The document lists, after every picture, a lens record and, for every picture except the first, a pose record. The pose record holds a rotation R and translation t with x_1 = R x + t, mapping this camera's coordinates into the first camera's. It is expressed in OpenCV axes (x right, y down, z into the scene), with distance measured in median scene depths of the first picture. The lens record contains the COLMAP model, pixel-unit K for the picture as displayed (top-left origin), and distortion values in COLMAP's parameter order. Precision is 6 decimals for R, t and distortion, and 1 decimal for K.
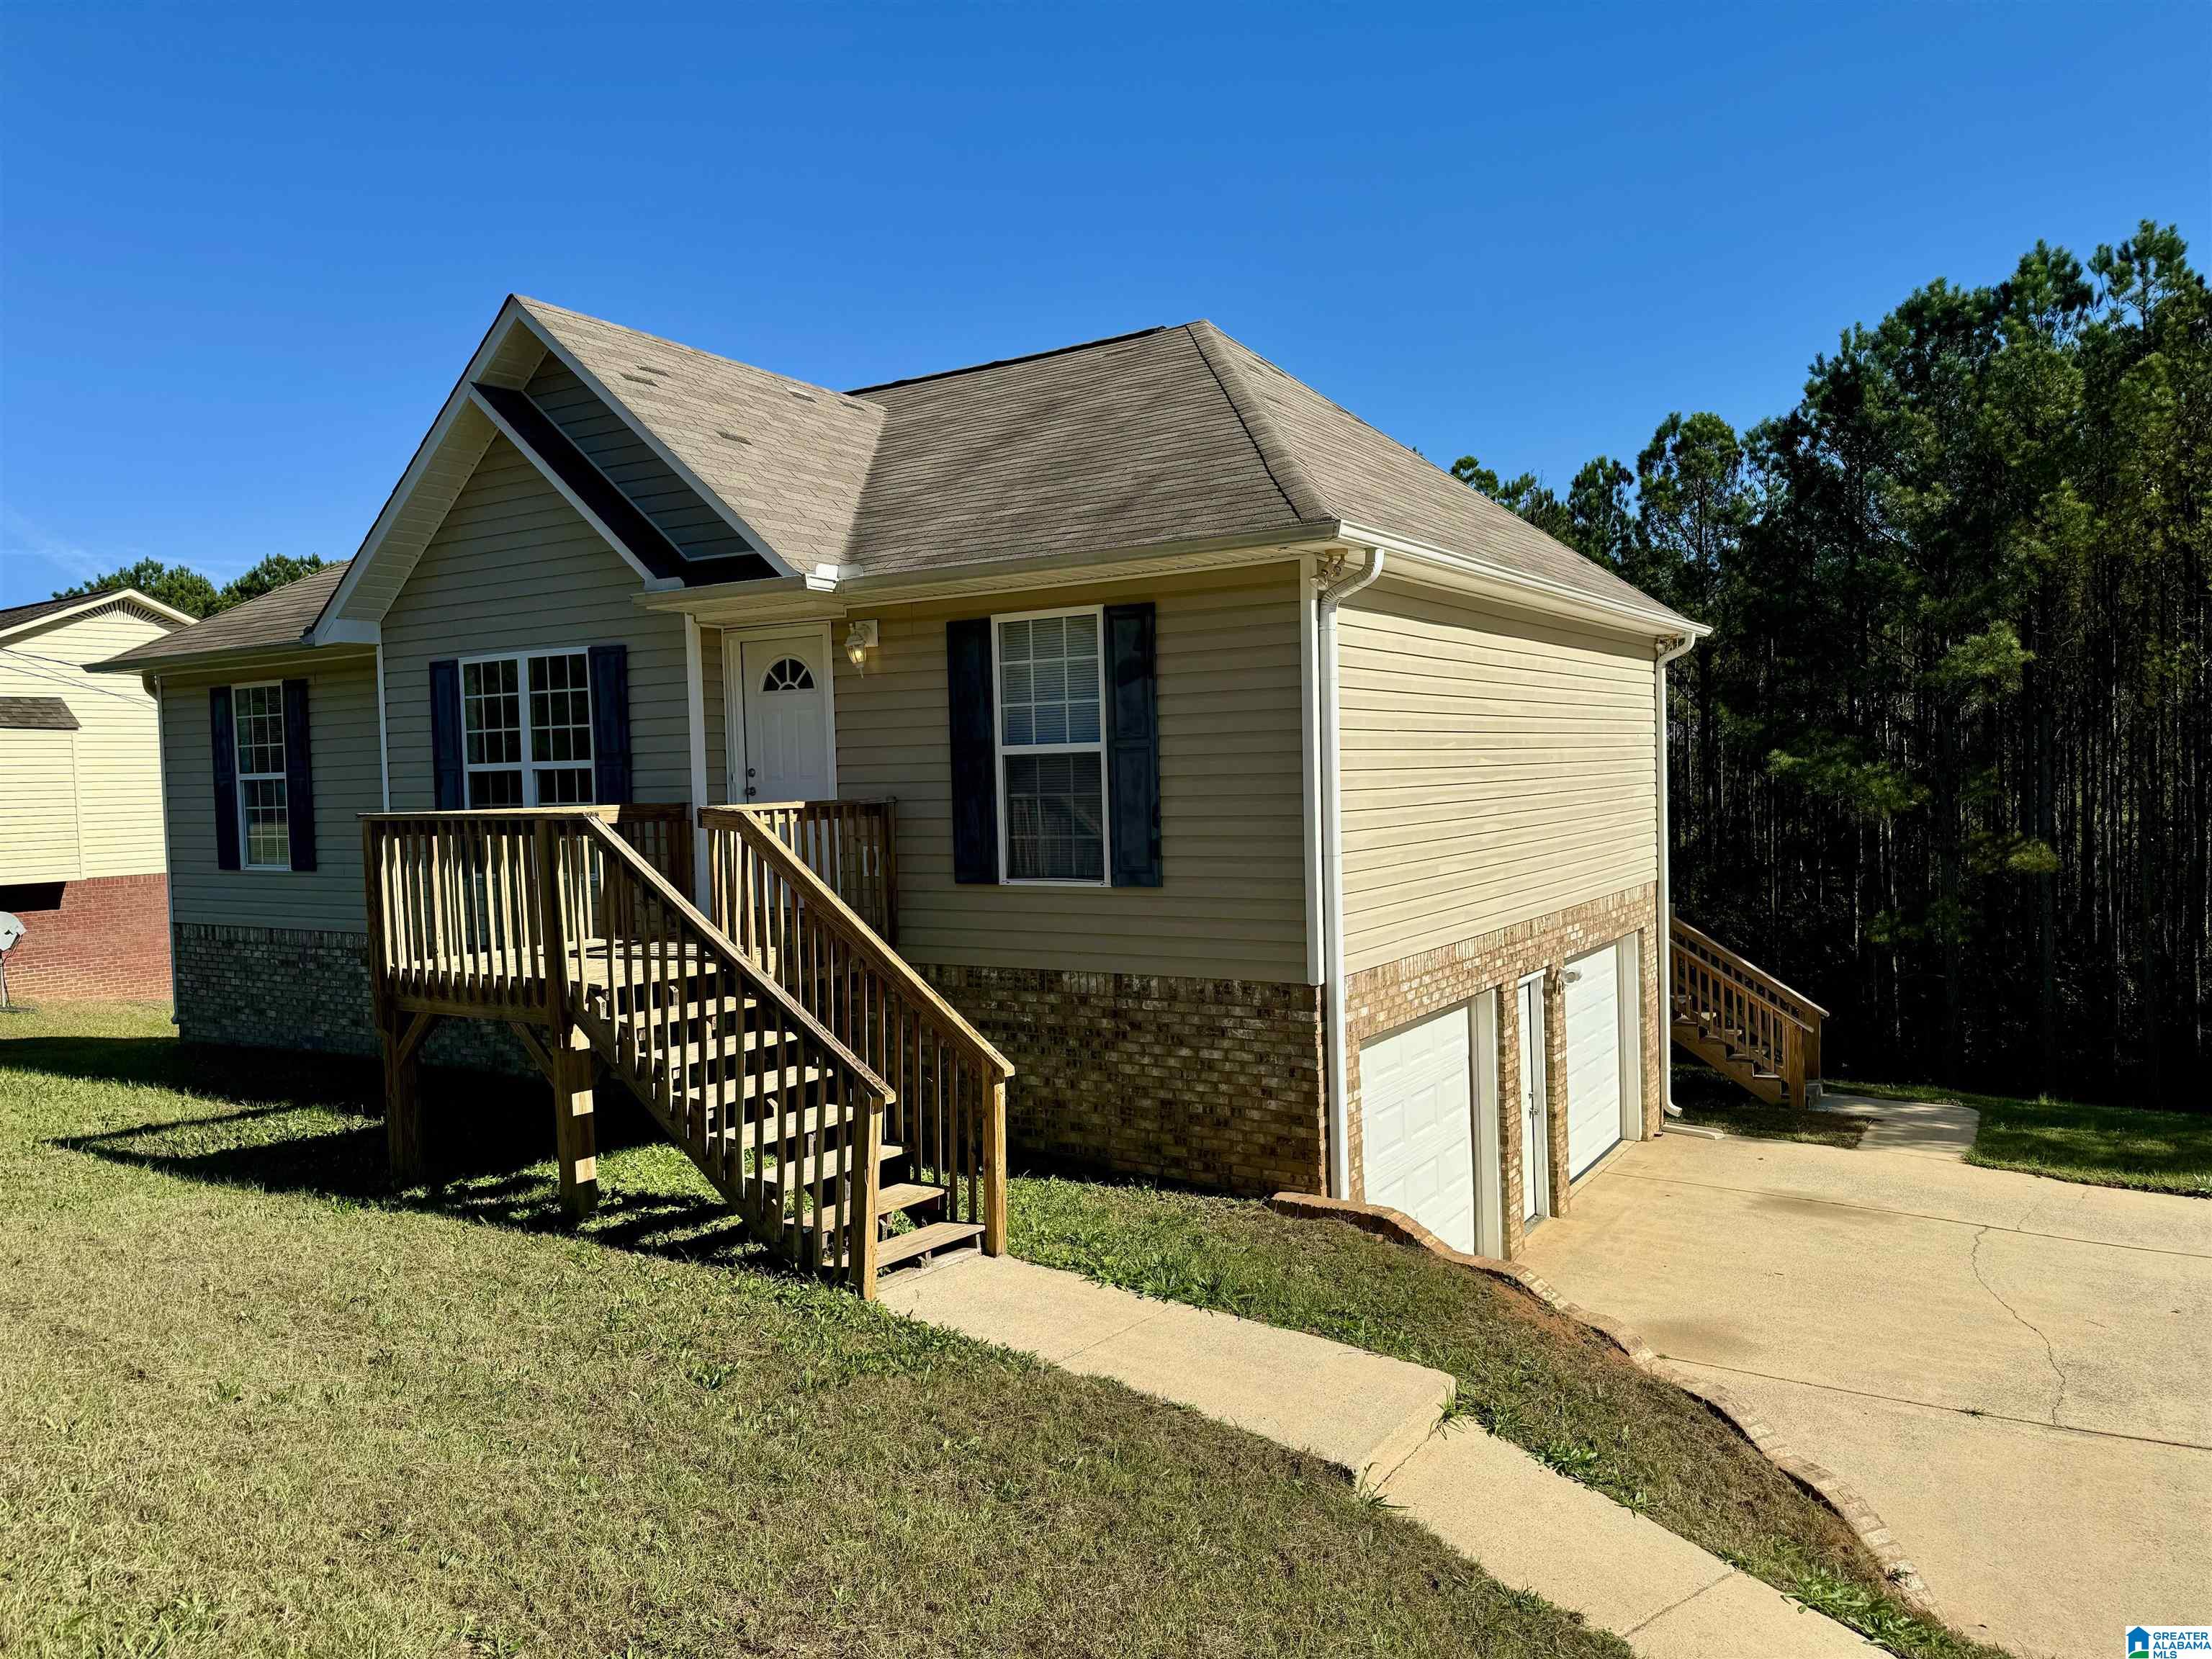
lens RADIAL K [[1559.7, 0, 1111.6], [0, 1559.7, 817.9], [0, 0, 1]] dist [0.026025, -0.017775]
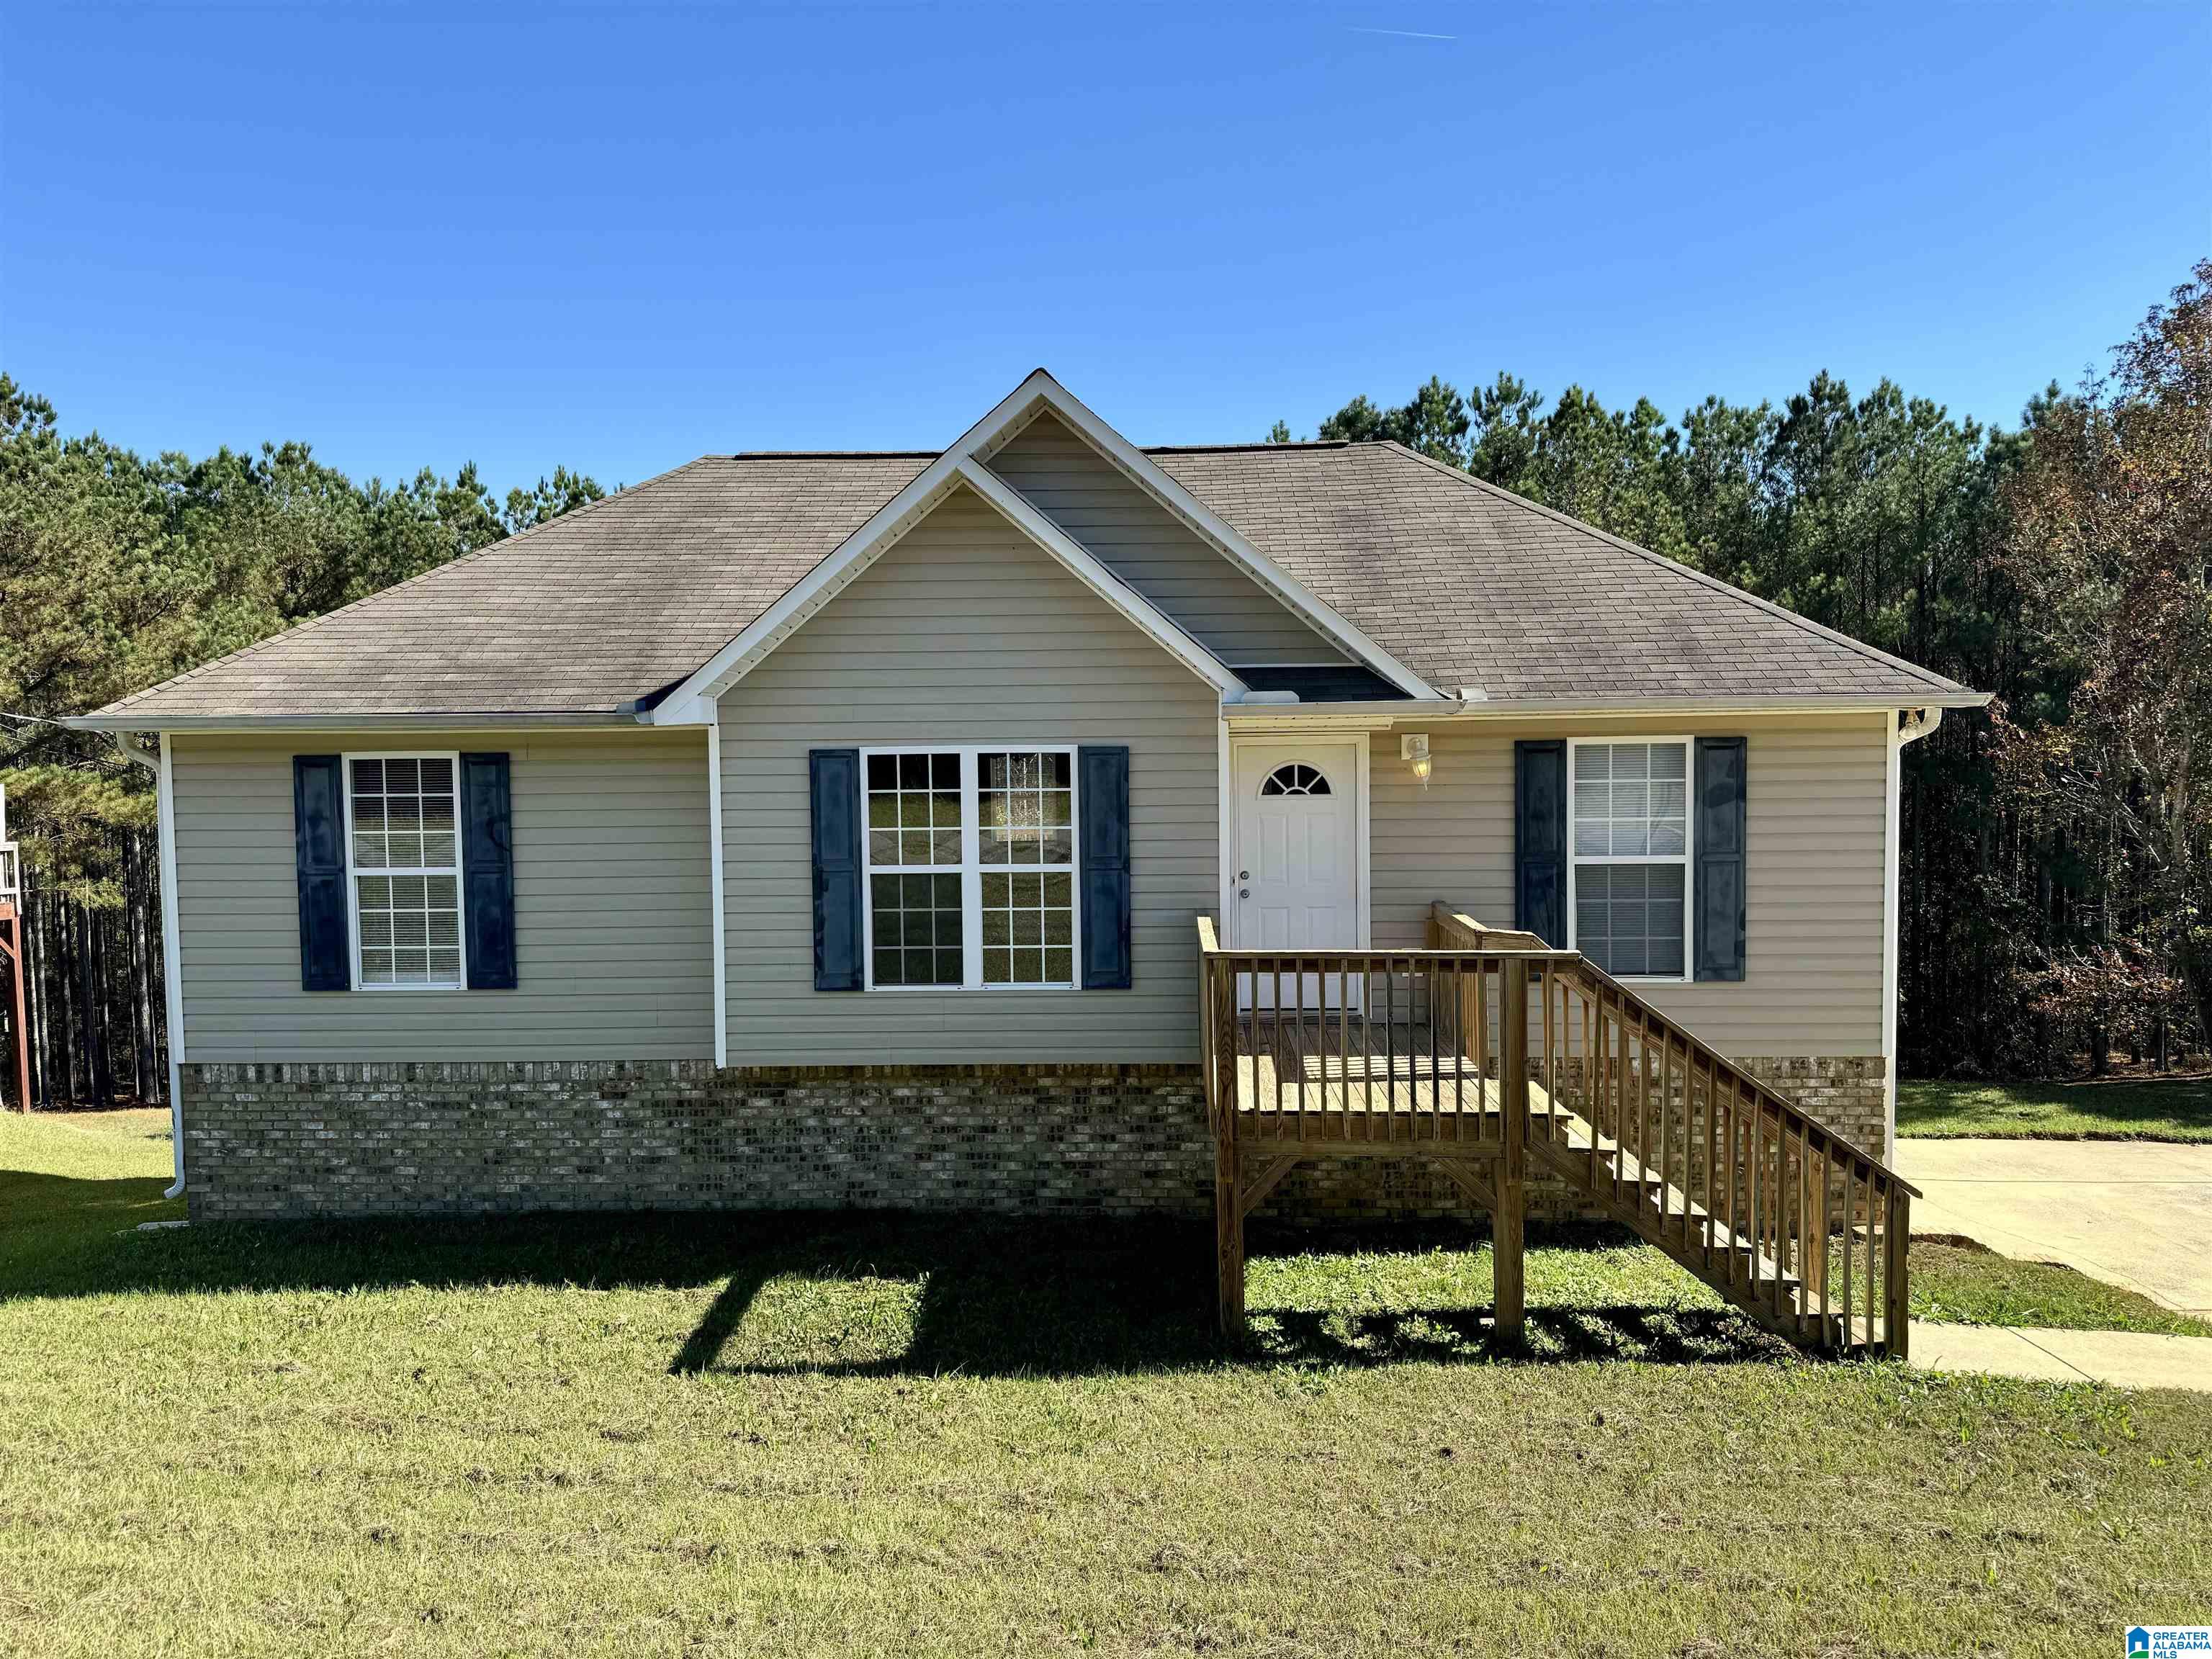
lens RADIAL K [[1559.7, 0, 1104.5], [0, 1559.7, 839.7], [0, 0, 1]] dist [0.026025, -0.017775]
pose [[0.873509, -0.010515, 0.486695, -0.809938], [0.005898, 0.999922, 0.011017, -0.065248], [-0.486773, -0.006753, 0.873503, 0.179470]]
